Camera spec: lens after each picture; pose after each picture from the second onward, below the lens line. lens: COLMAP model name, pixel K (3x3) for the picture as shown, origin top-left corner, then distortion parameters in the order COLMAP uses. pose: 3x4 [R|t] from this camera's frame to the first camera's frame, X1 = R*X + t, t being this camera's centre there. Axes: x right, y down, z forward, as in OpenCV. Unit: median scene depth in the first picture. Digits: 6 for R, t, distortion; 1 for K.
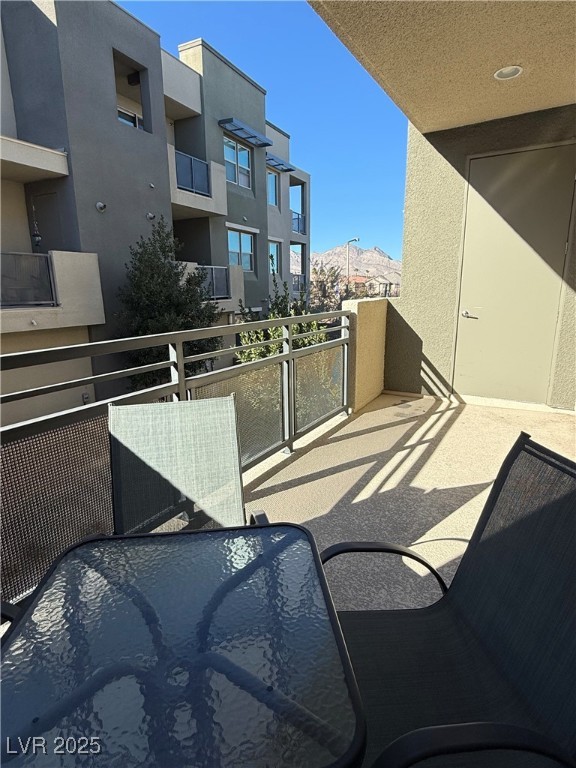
lens RADIAL K [[426.3, 0, 287.5], [0, 426.3, 385.9], [0, 0, 1]] dist [0.004605, 0.000191]
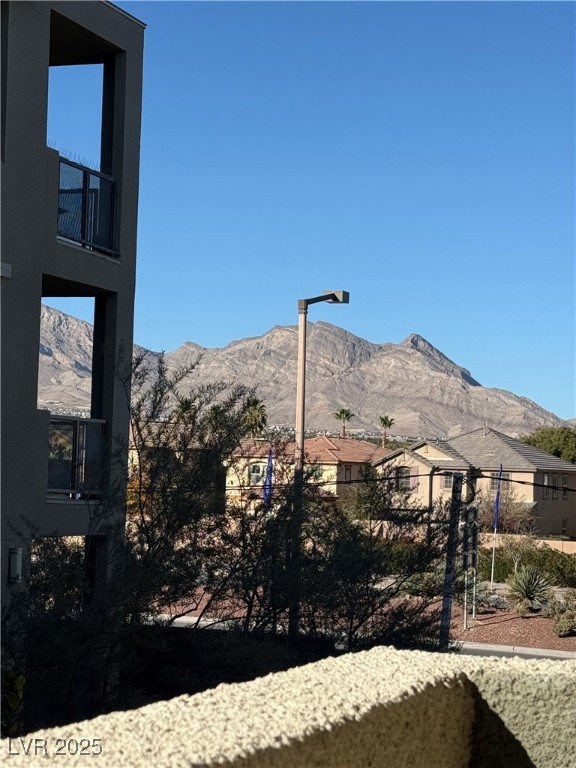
lens RADIAL K [[1646.1, 0, 288.0], [0, 1646.1, 383.9], [0, 0, 1]] dist [-0.050893, 0.000000]
pose [[0.992106, 0.044784, 0.117132, 0.032133], [-0.010588, 0.960637, -0.277604, -0.035537], [-0.124953, 0.274172, 0.953528, 0.138552]]
